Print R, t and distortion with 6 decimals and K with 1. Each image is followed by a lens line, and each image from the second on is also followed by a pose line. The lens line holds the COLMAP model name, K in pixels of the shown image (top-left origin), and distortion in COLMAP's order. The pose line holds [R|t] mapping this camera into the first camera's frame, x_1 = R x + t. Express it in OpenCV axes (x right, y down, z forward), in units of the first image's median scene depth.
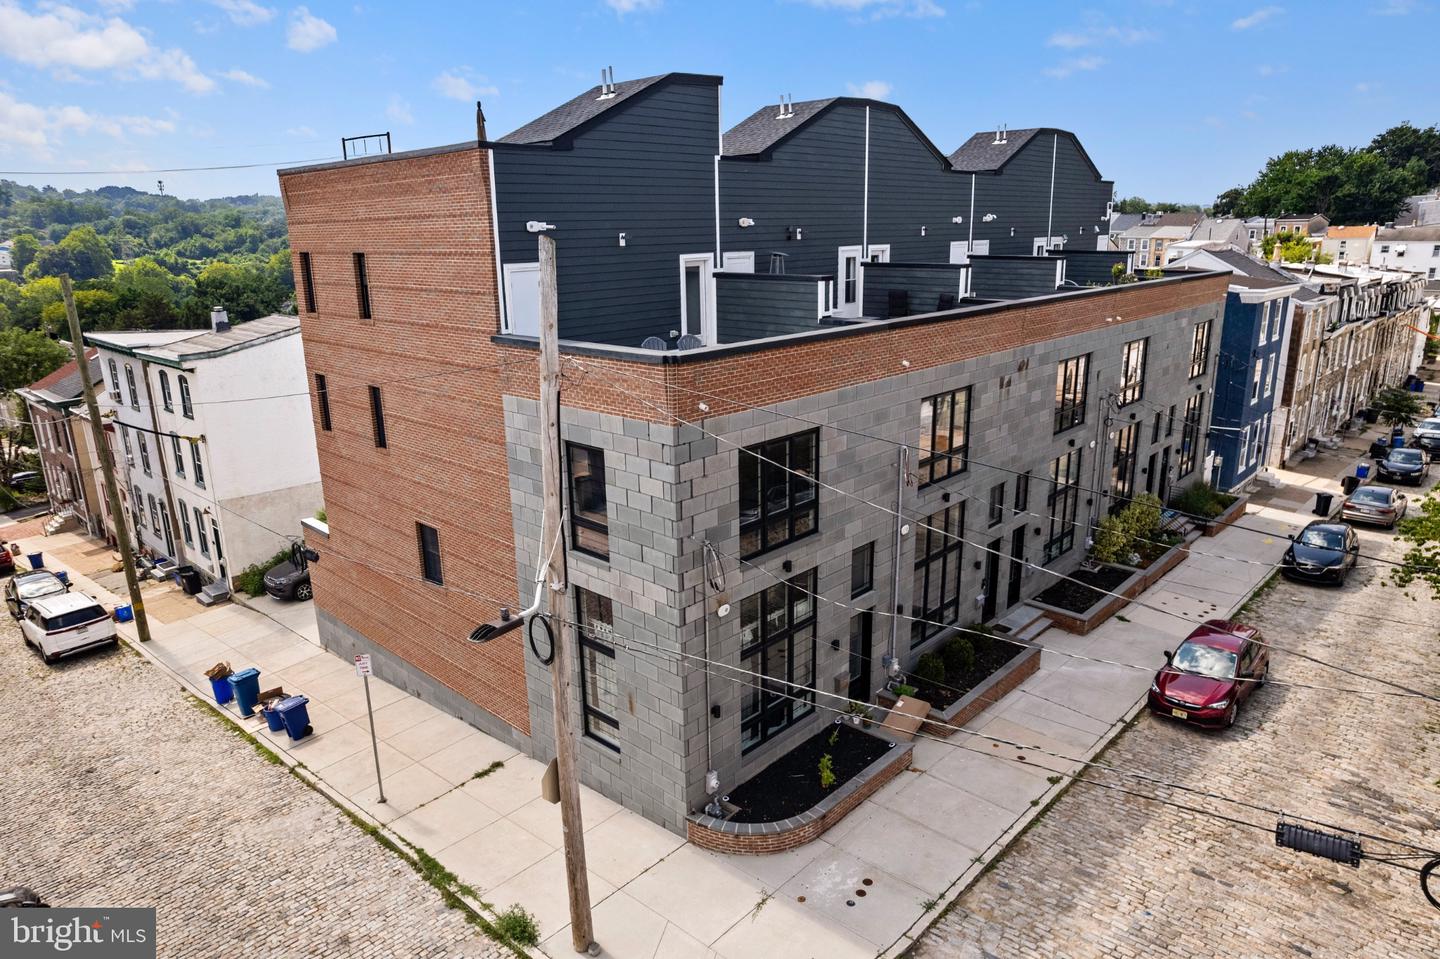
lens RADIAL K [[935.1, 0, 715.5], [0, 935.1, 480.0], [0, 0, 1]] dist [-0.034547, 0.000131]
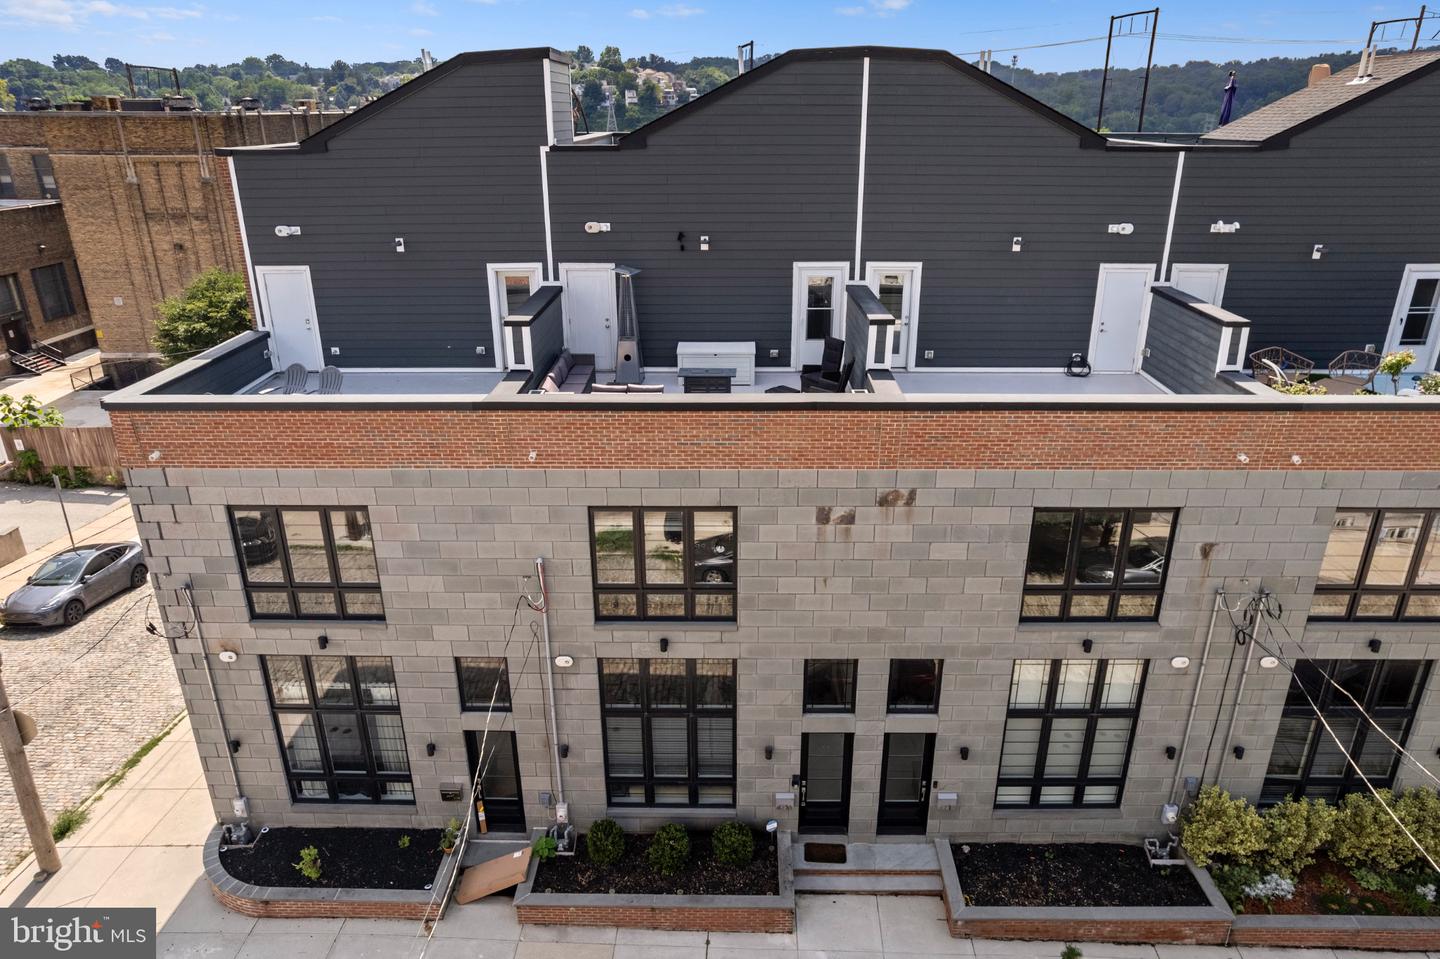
lens RADIAL K [[935.1, 0, 719.8], [0, 935.1, 488.3], [0, 0, 1]] dist [-0.034547, 0.000131]
pose [[0.667214, 0.288267, -0.686824, 0.701600], [-0.202727, 0.957547, 0.204953, -0.241451], [0.716747, 0.002490, 0.697328, 0.504493]]
